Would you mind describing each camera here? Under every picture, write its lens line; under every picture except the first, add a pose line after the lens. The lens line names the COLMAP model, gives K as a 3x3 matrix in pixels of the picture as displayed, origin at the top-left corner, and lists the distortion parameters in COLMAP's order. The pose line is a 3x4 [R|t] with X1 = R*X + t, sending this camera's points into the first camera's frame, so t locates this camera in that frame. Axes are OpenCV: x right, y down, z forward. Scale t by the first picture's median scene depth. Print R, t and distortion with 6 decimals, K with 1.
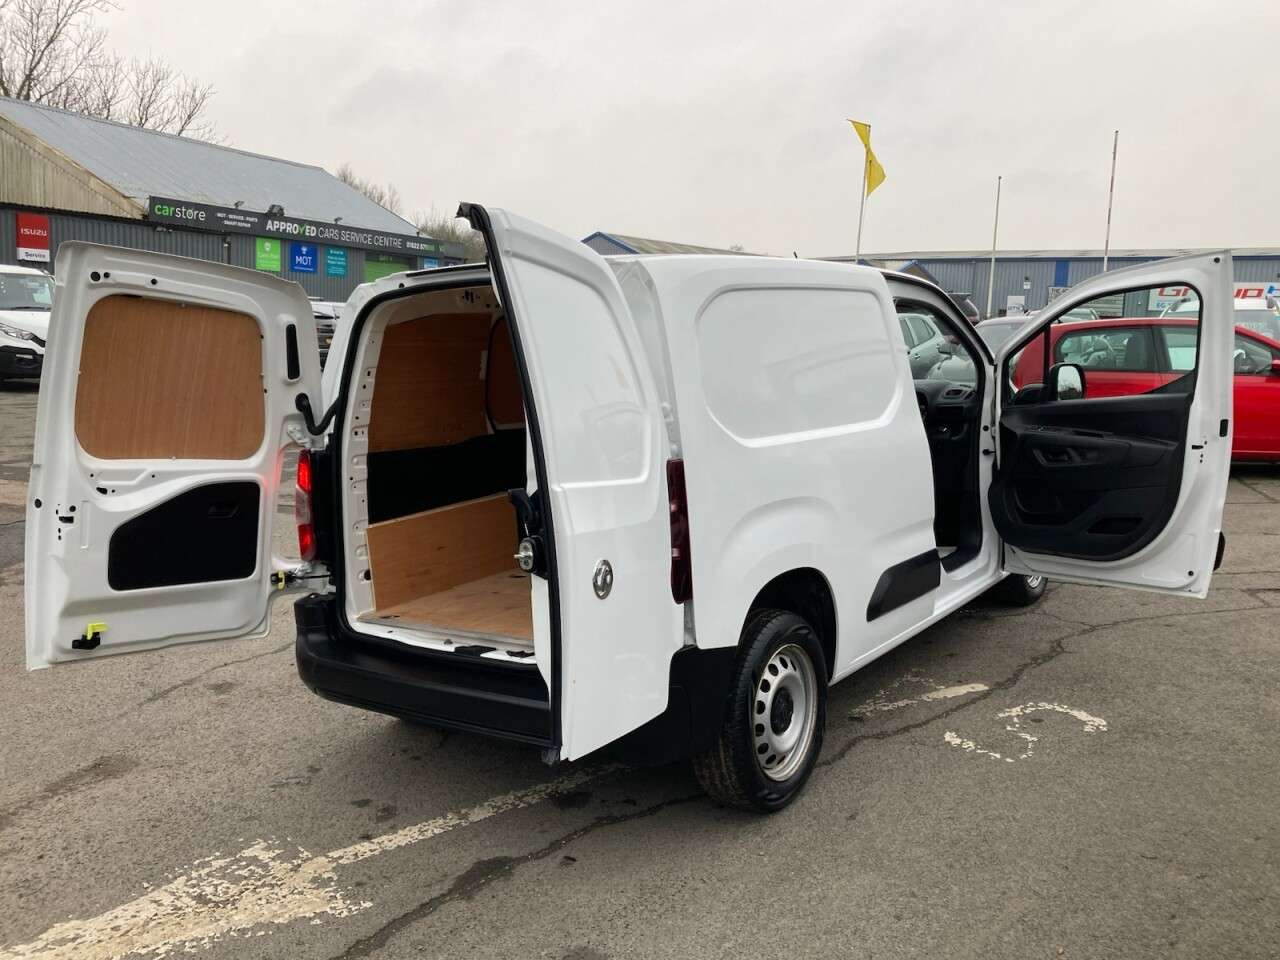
lens RADIAL K [[1064.3, 0, 658.0], [0, 1064.3, 472.2], [0, 0, 1]] dist [0.013296, -0.003146]
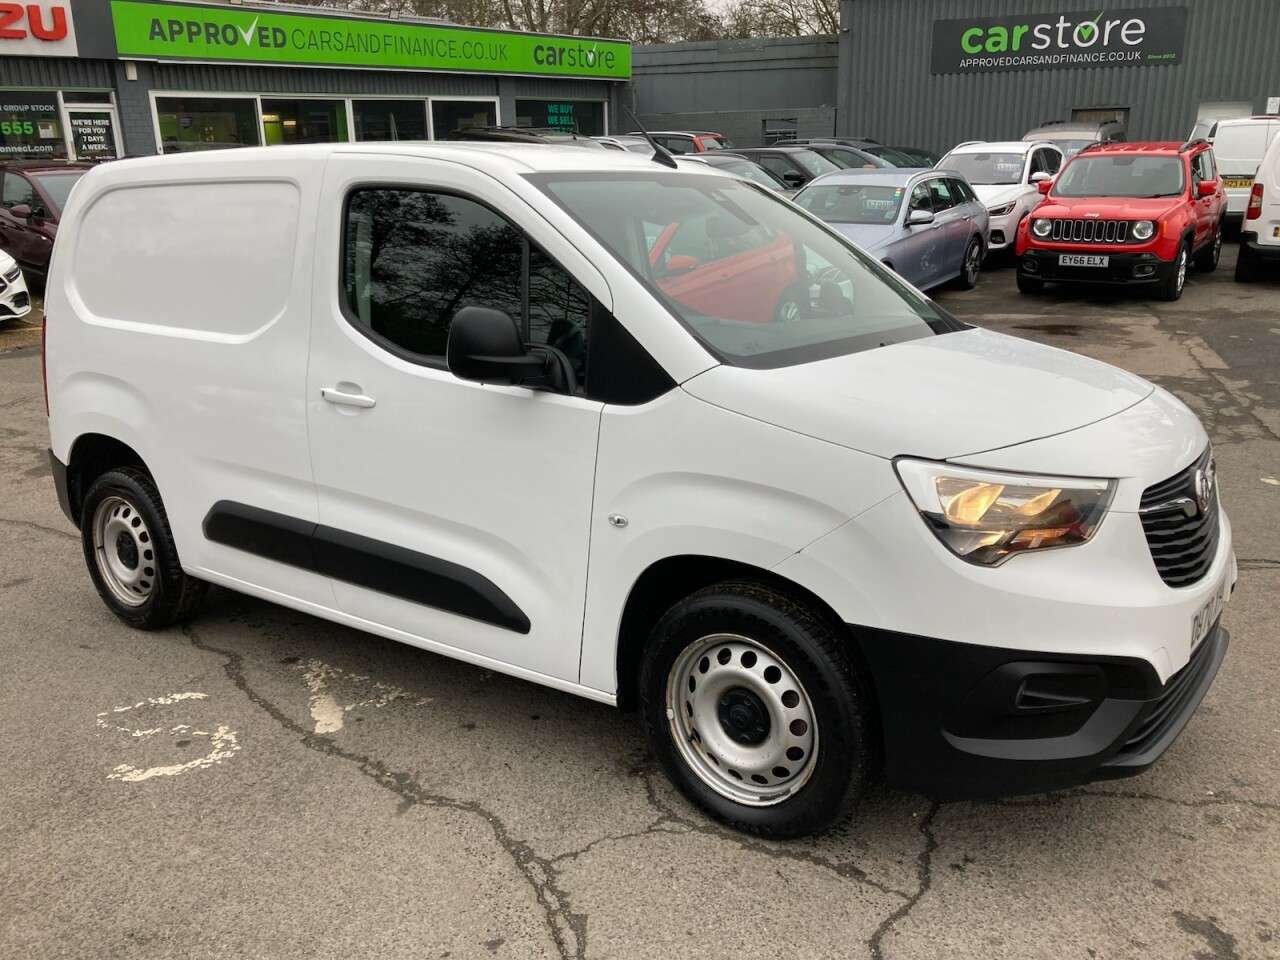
lens RADIAL K [[1117.4, 0, 675.0], [0, 1117.4, 496.4], [0, 0, 1]] dist [0.005144, 0.008560]
pose [[0.002569, 0.276741, -0.960941, 1.128435], [-0.120484, 0.954030, 0.274428, -0.218621], [0.992712, 0.115073, 0.035794, 1.341308]]
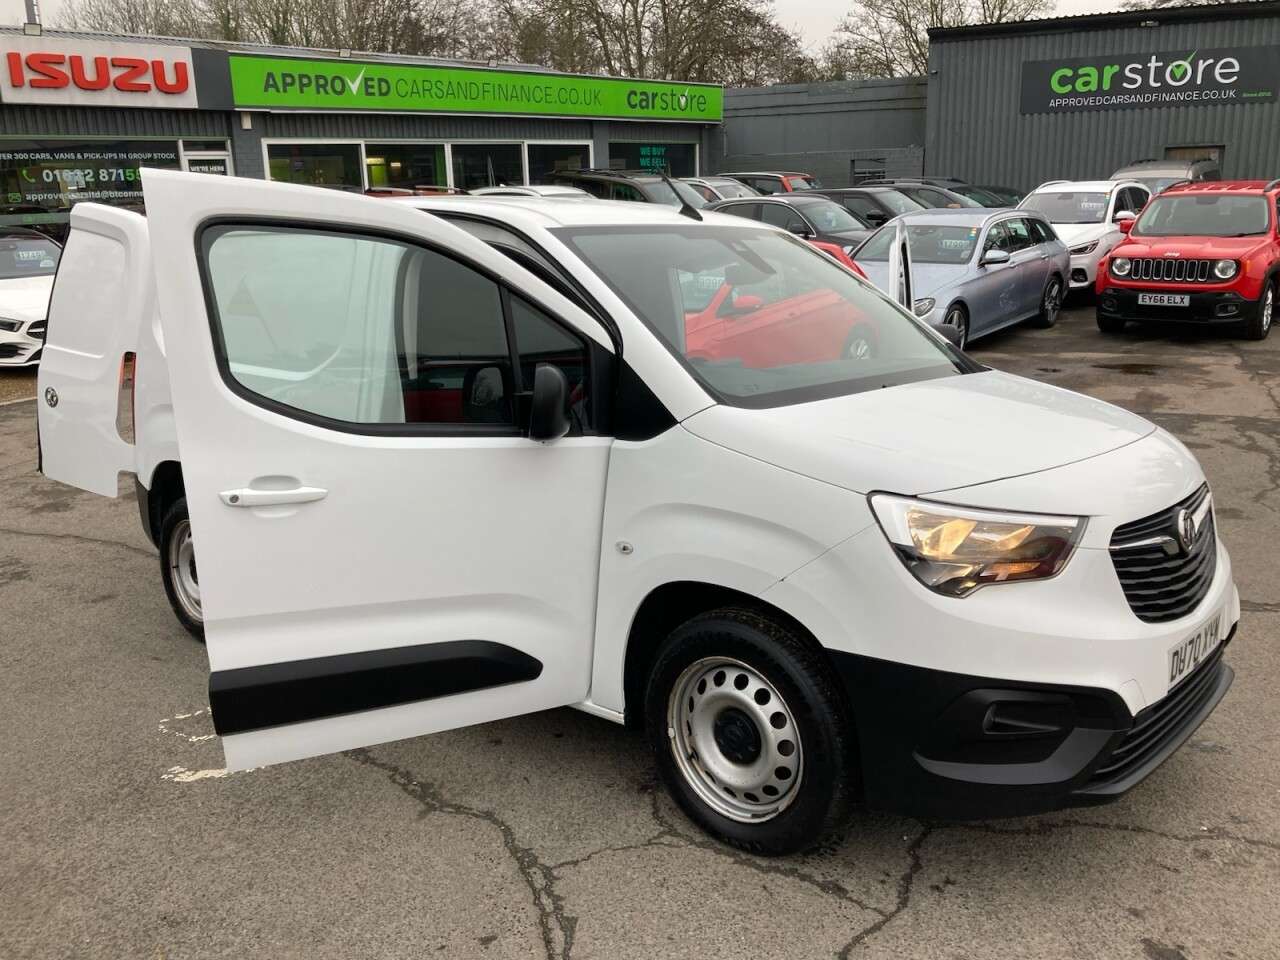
lens RADIAL K [[1120.0, 0, 688.2], [0, 1120.0, 476.1], [0, 0, 1]] dist [0.004704, 0.008104]
pose [[-0.071489, 0.229192, -0.970752, 1.175944], [-0.116638, 0.964644, 0.236340, -0.237528], [0.990598, 0.130123, -0.042229, 1.401264]]
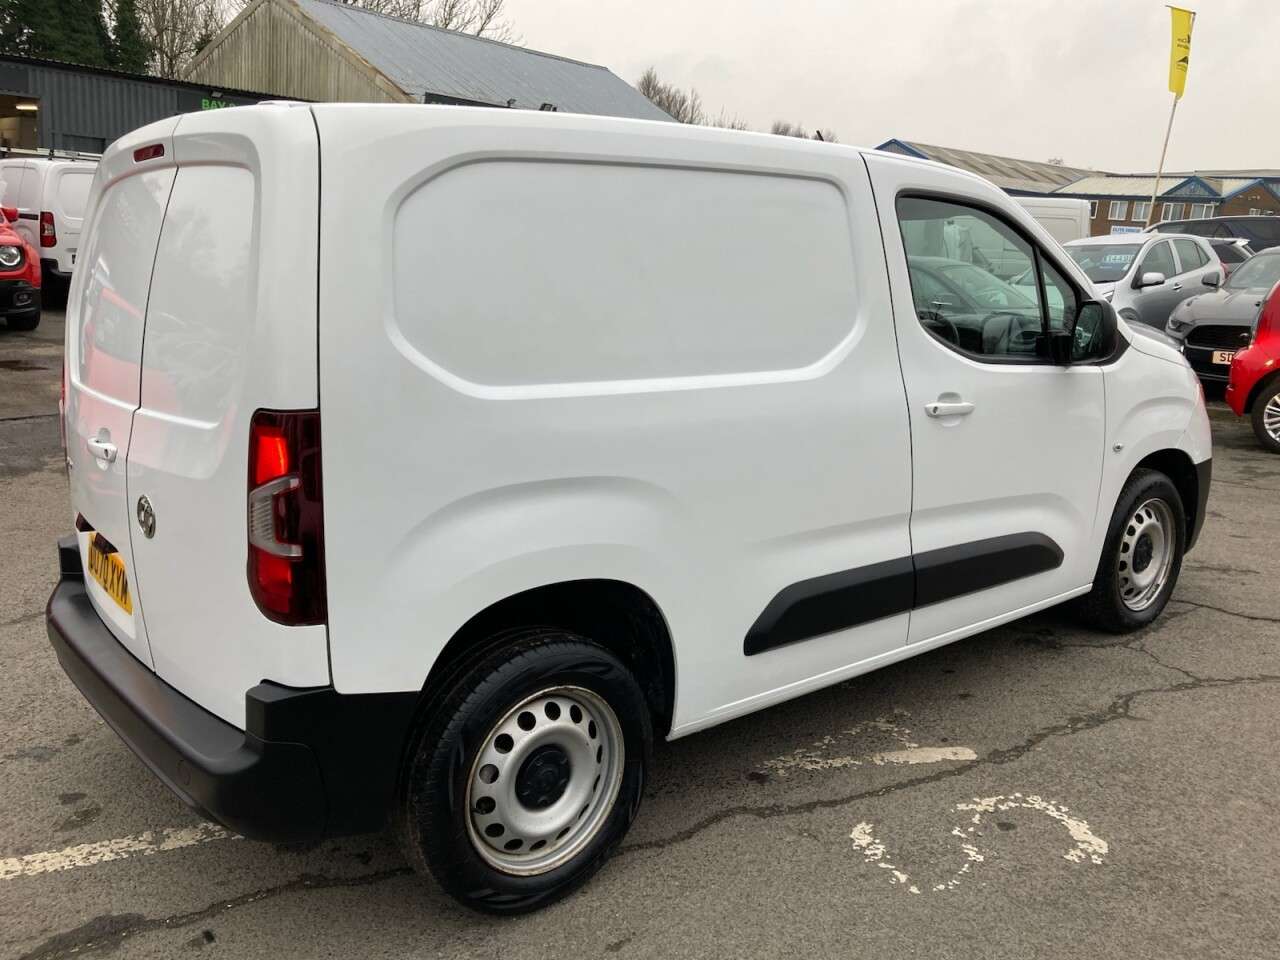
lens RADIAL K [[1076.2, 0, 651.5], [0, 1076.2, 483.4], [0, 0, 1]] dist [0.007498, 0.003650]
pose [[0.964191, 0.096678, -0.246959, 0.292200], [-0.074479, 0.992423, 0.097722, -0.036385], [0.254536, -0.075830, 0.964086, 0.300304]]
